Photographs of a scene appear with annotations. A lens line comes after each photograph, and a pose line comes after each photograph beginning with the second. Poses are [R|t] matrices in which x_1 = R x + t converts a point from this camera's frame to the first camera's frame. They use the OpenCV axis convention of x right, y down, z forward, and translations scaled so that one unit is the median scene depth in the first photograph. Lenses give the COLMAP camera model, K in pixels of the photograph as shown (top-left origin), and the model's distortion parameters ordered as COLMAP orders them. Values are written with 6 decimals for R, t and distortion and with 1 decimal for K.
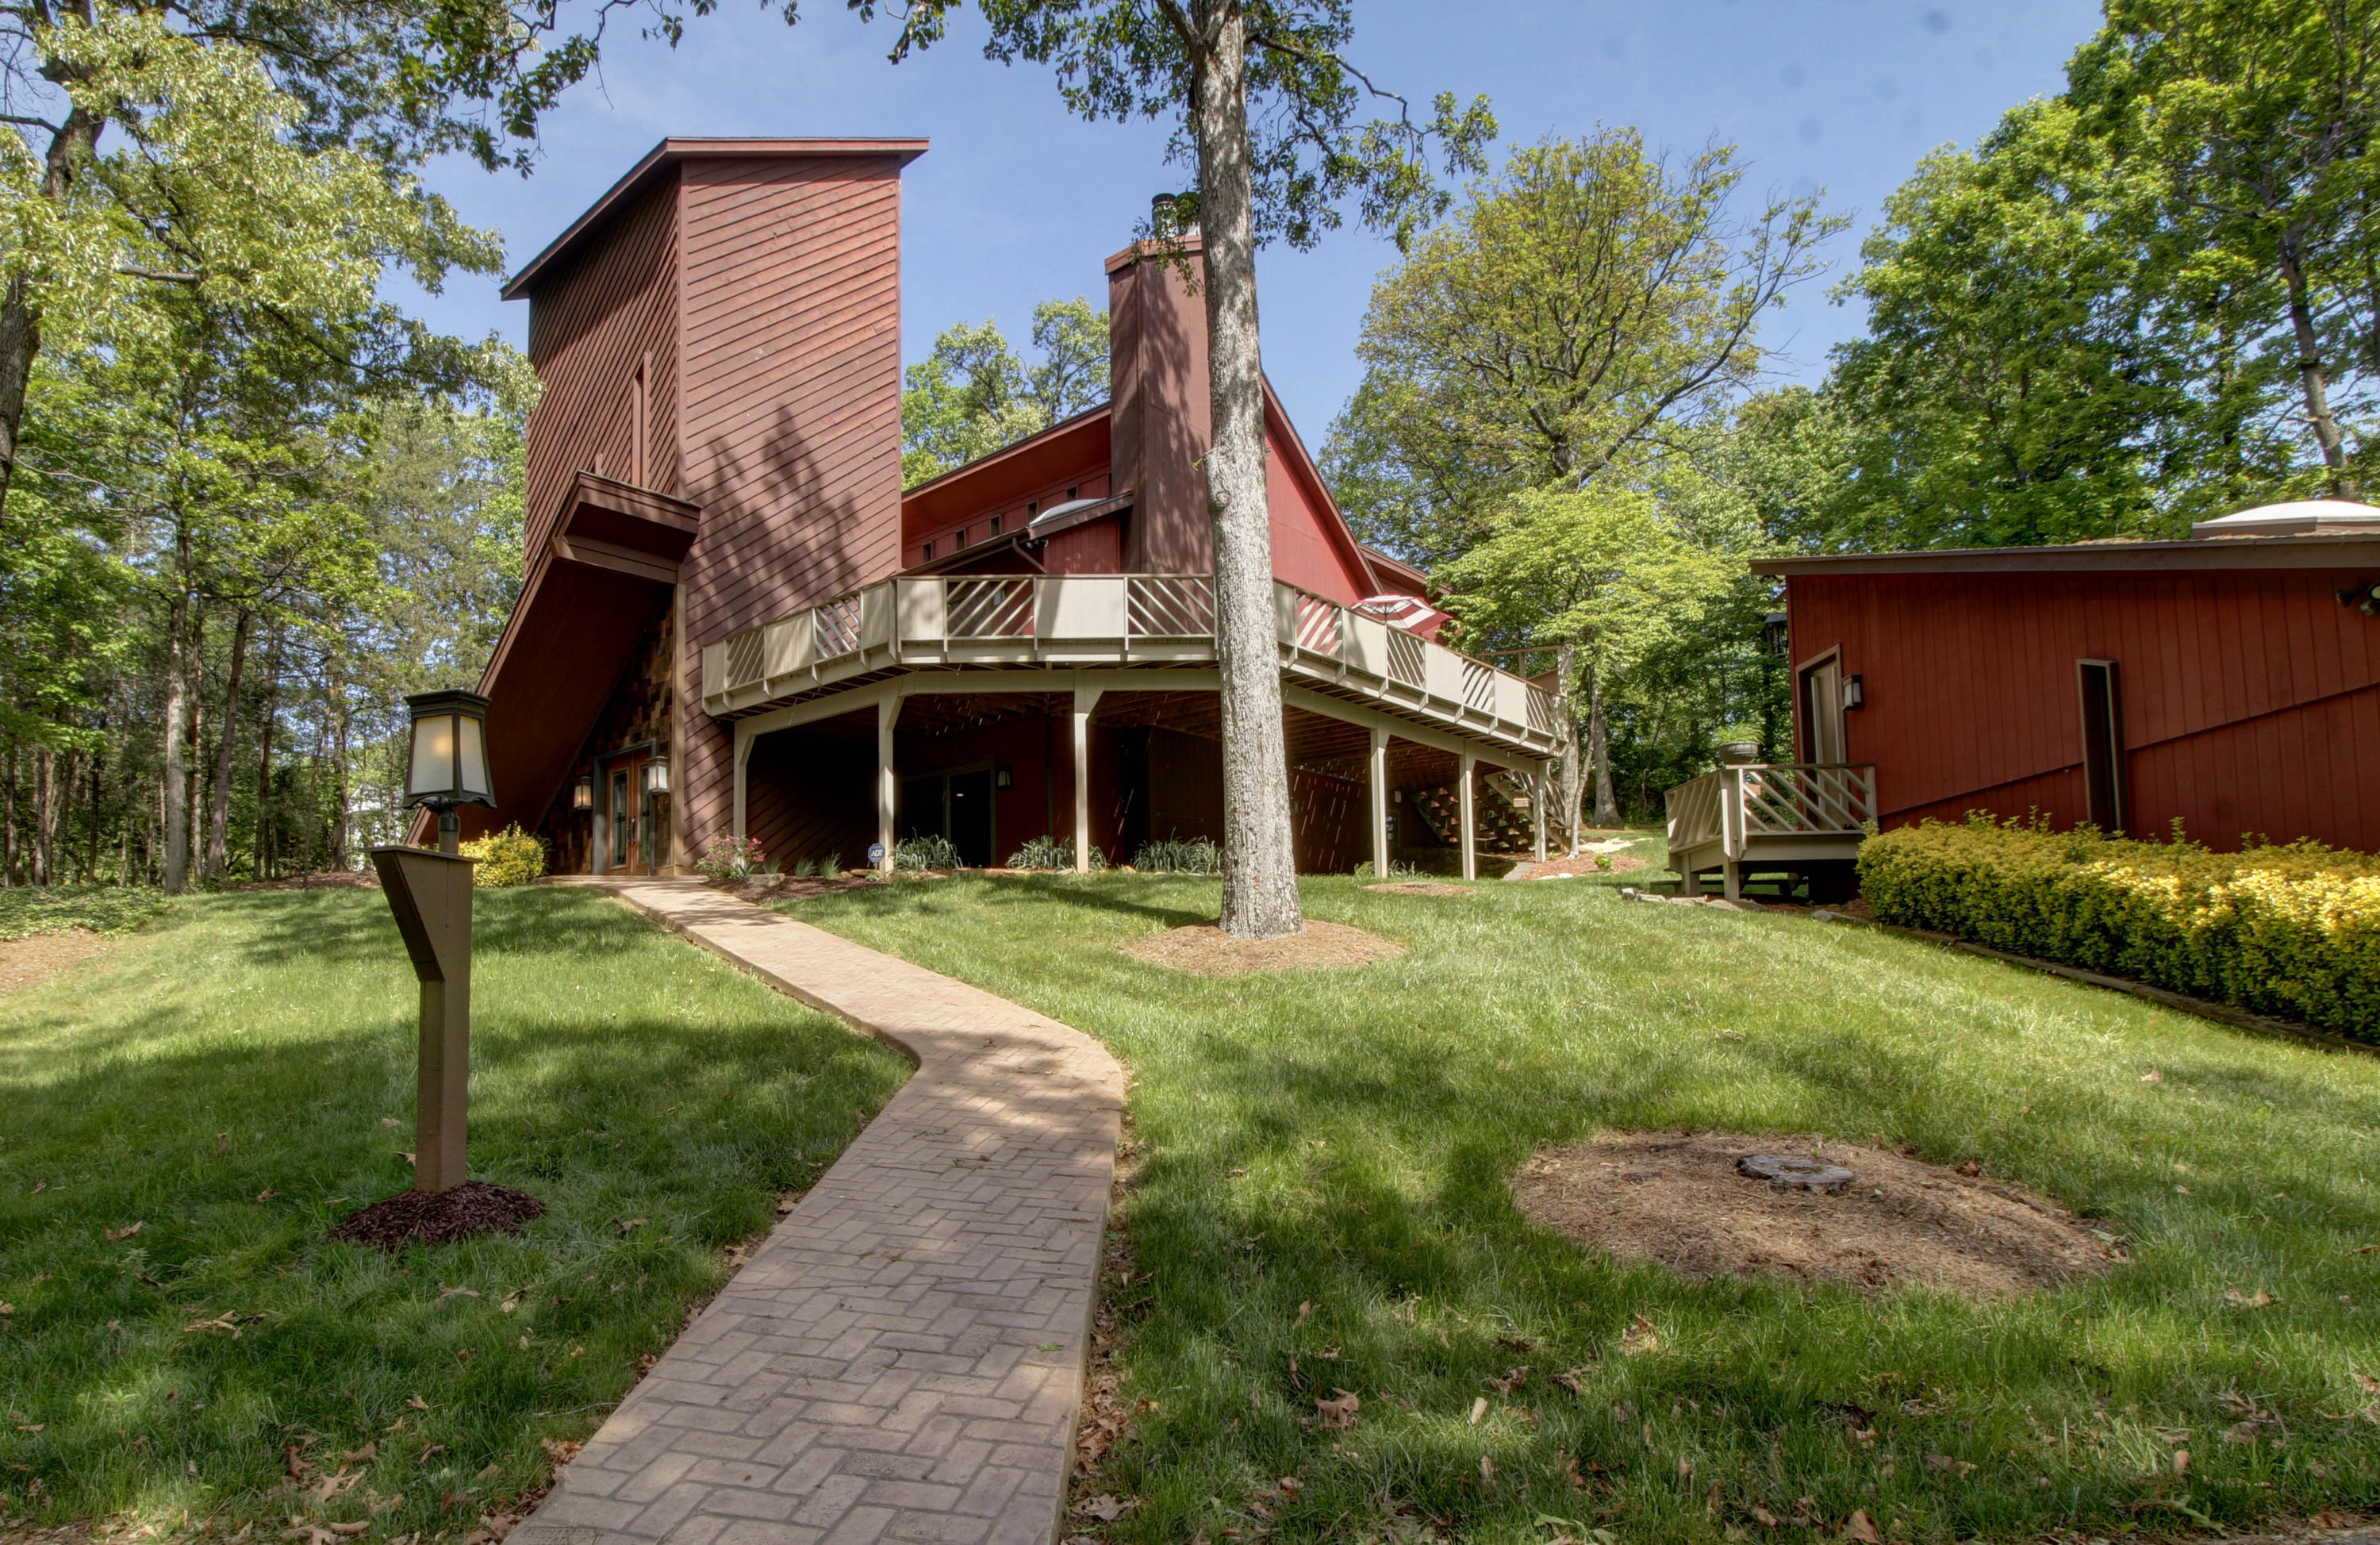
lens RADIAL K [[1390.5, 0, 1188.5], [0, 1390.5, 778.8], [0, 0, 1]] dist [-0.018086, -0.001528]
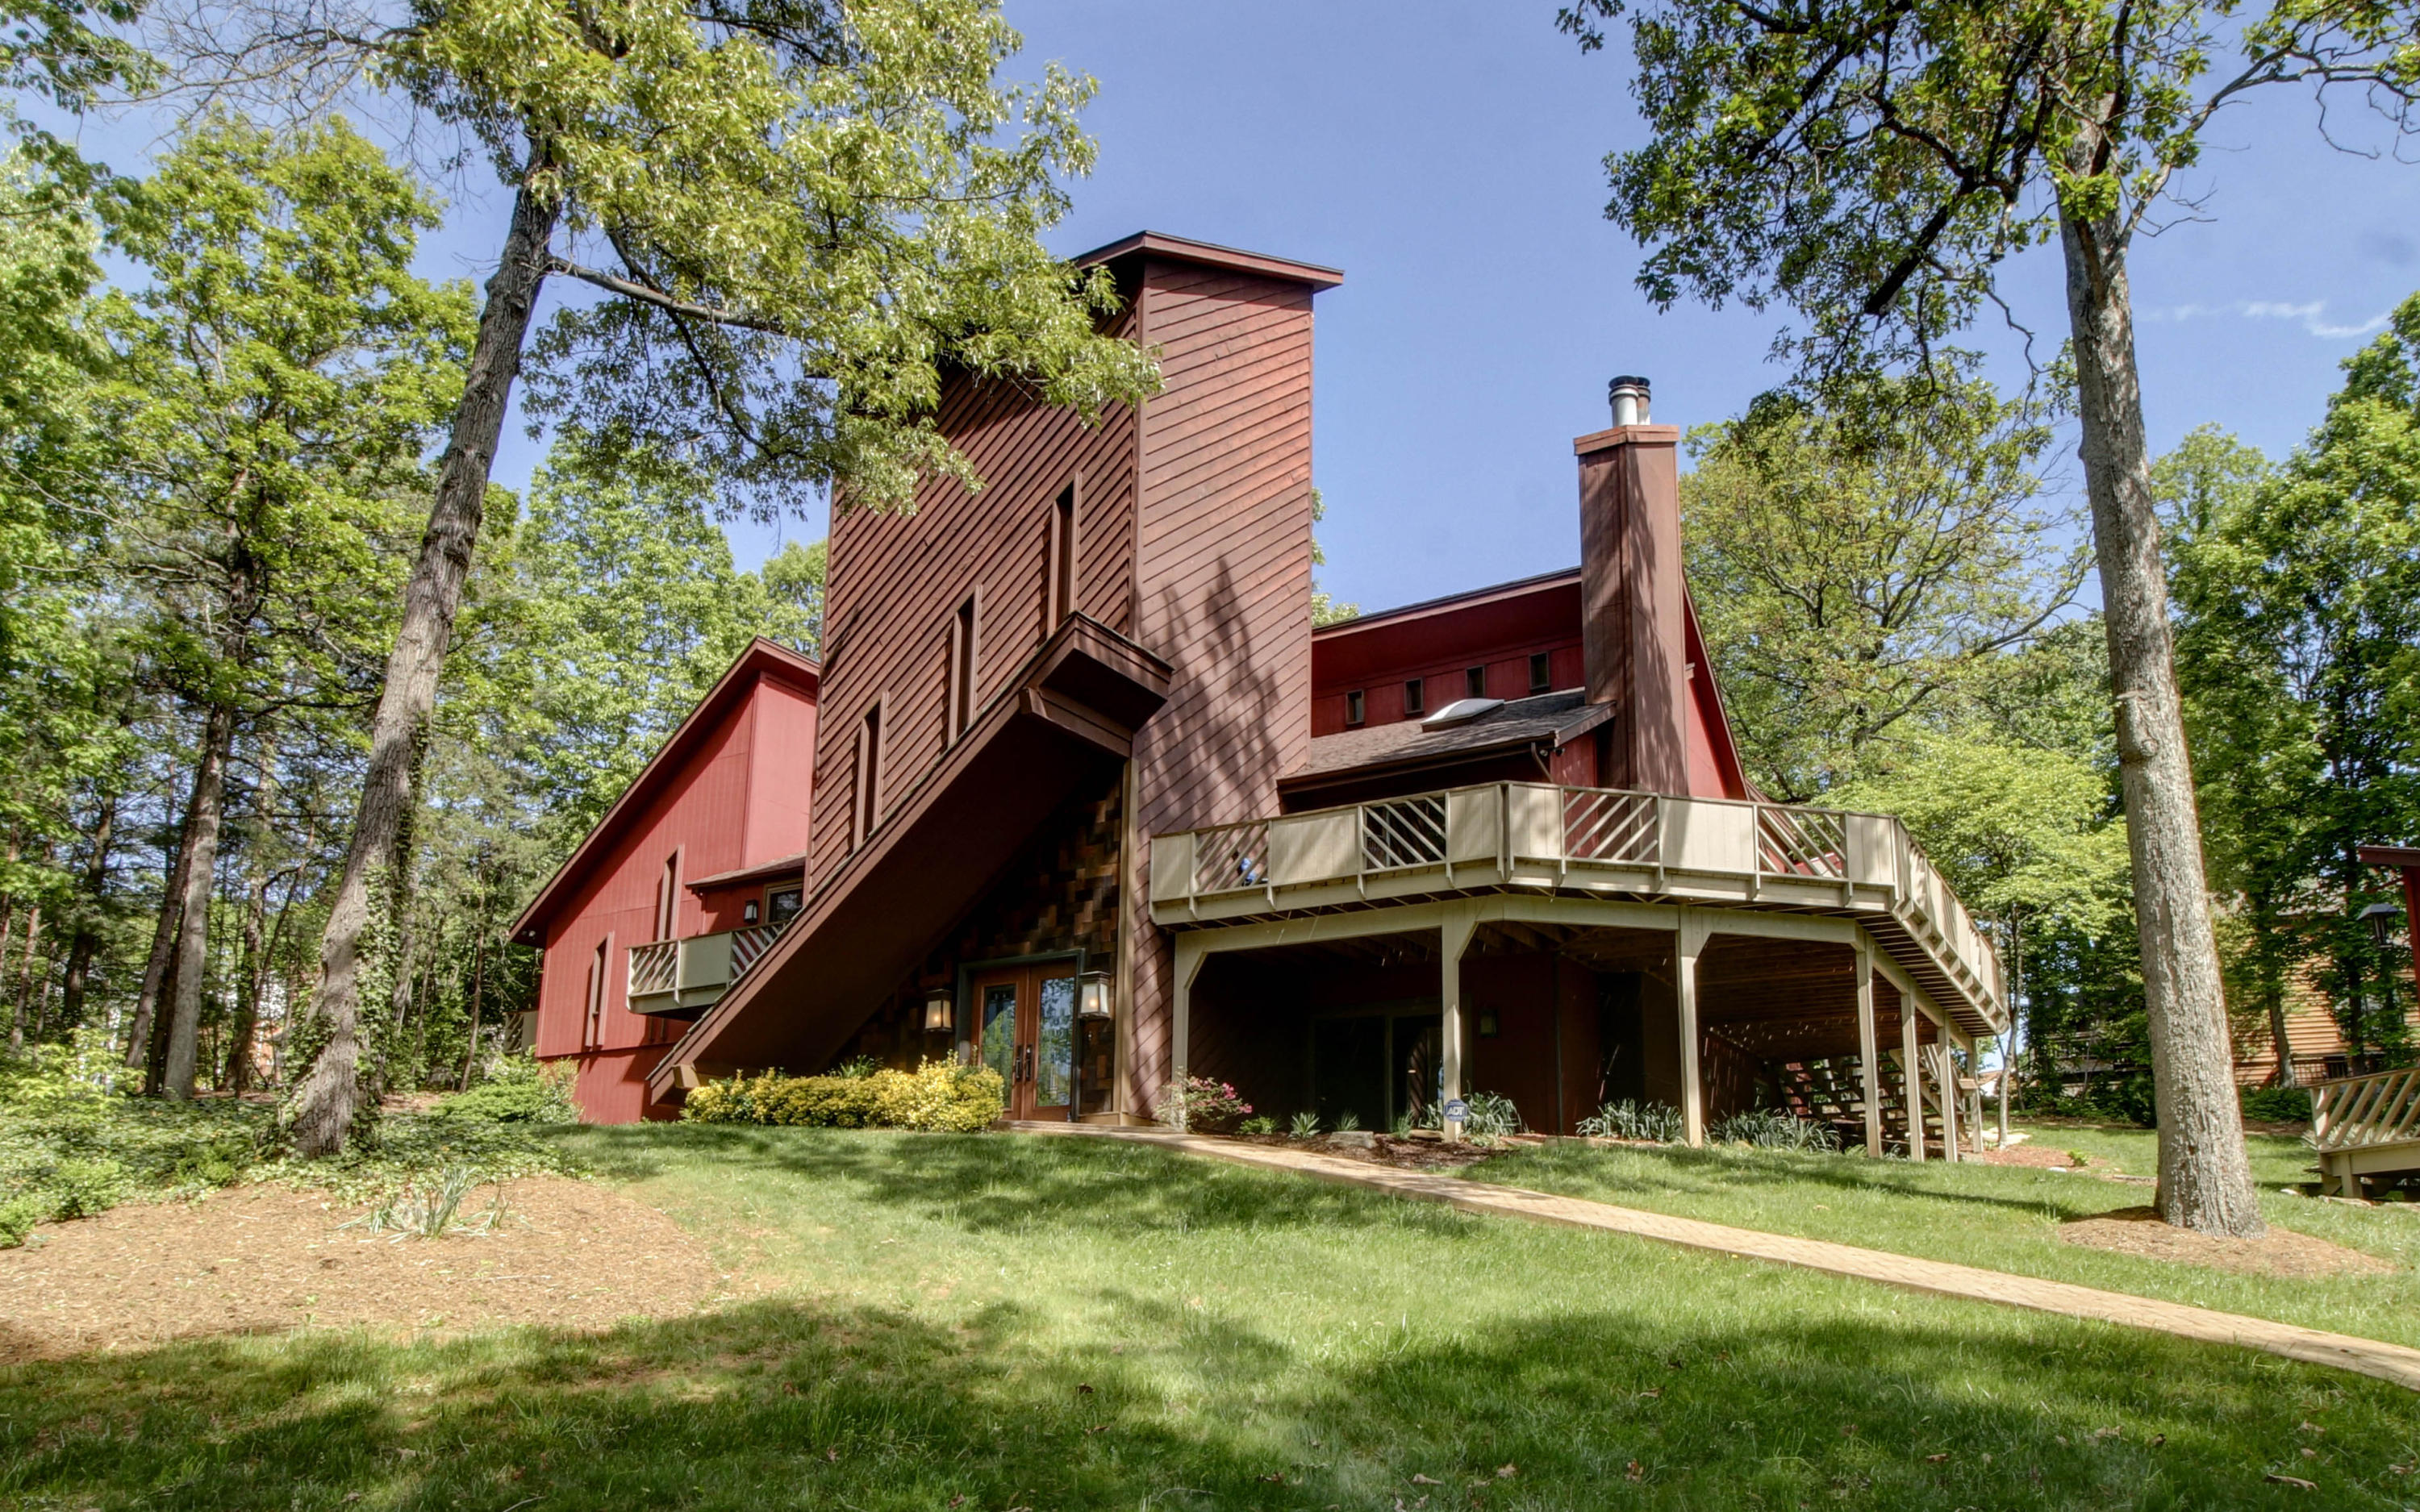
lens RADIAL K [[1712.5, 0, 1217.9], [0, 1712.5, 761.4], [0, 0, 1]] dist [-0.005312, 0.000181]
pose [[0.968885, 0.094737, 0.228662, -0.546456], [-0.059012, 0.985624, -0.158311, 0.016384], [-0.240372, 0.139892, 0.960548, 0.034395]]
